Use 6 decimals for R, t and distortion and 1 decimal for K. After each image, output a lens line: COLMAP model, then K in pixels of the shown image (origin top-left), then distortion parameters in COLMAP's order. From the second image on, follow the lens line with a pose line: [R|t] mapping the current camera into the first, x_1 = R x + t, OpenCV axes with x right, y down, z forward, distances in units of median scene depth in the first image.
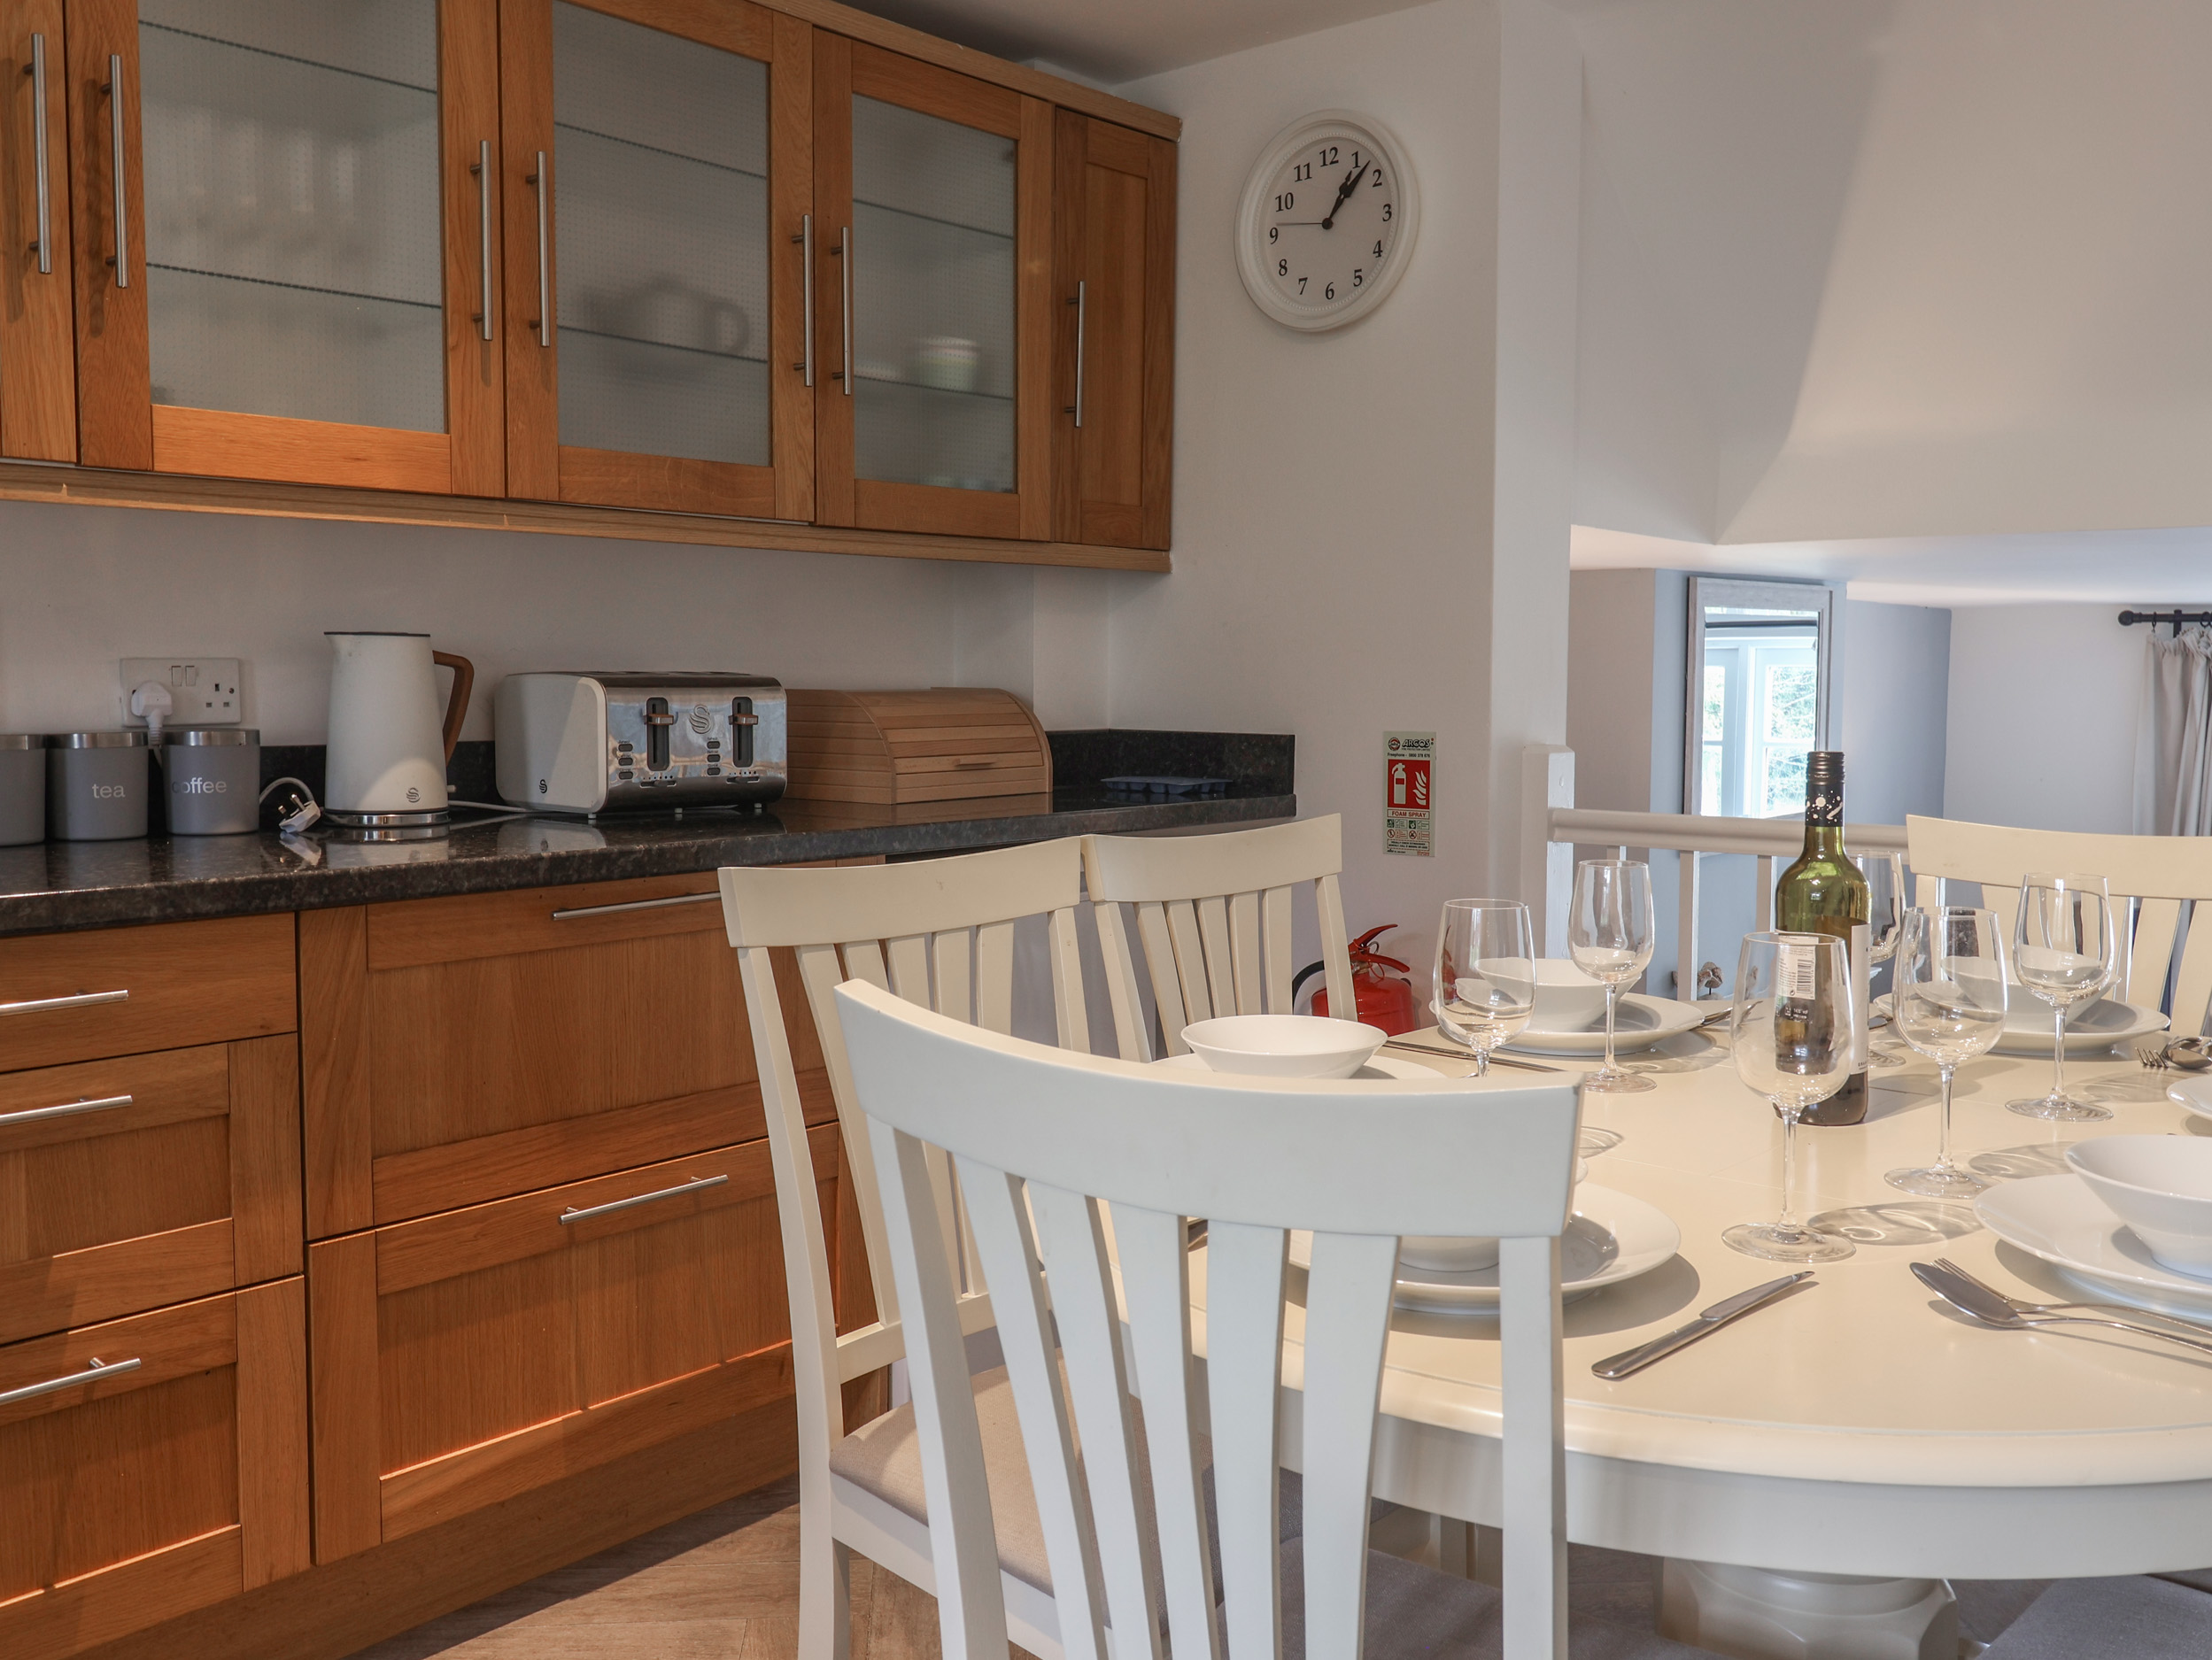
lens RADIAL K [[1903.8, 0, 1109.3], [0, 1903.8, 830.1], [0, 0, 1]] dist [-0.000339, -0.000793]
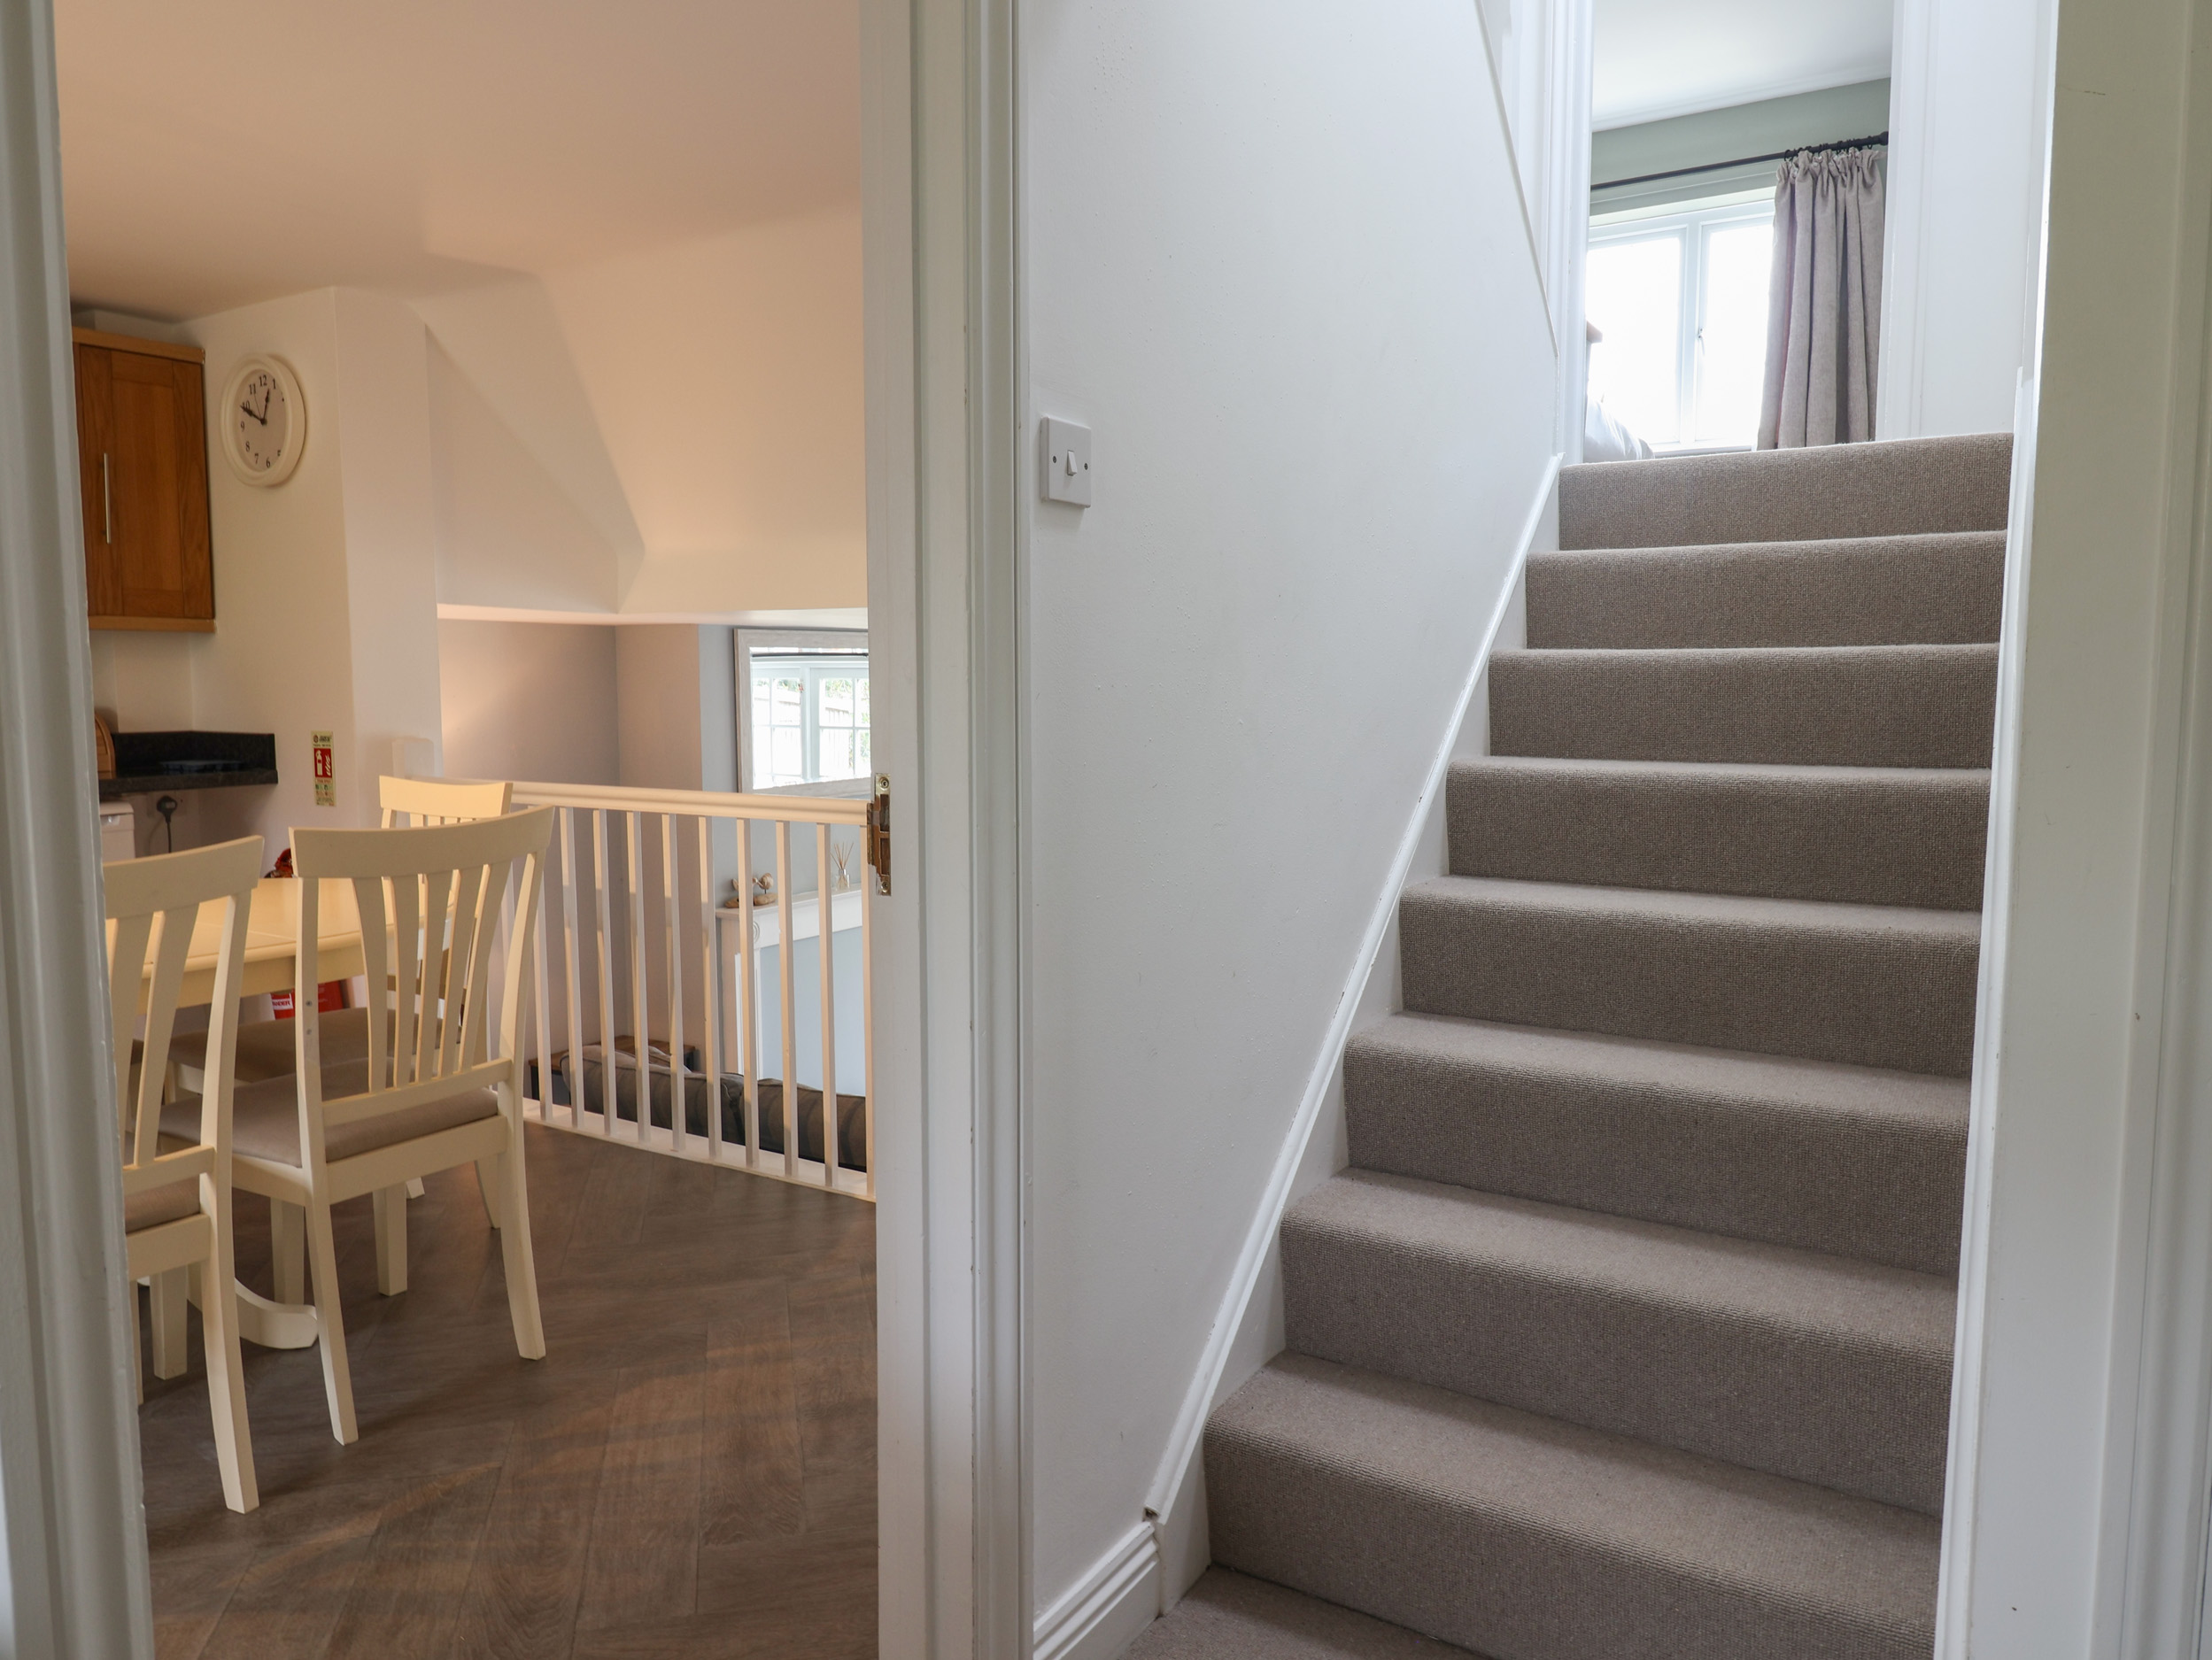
lens RADIAL K [[1463.5, 0, 1103.6], [0, 1463.5, 820.2], [0, 0, 1]] dist [-0.001953, -0.007093]
pose [[0.987170, -0.016424, 0.158823, 0.610664], [0.014223, 0.999787, 0.014985, 0.015824], [-0.159035, -0.012534, 0.987193, -0.353876]]
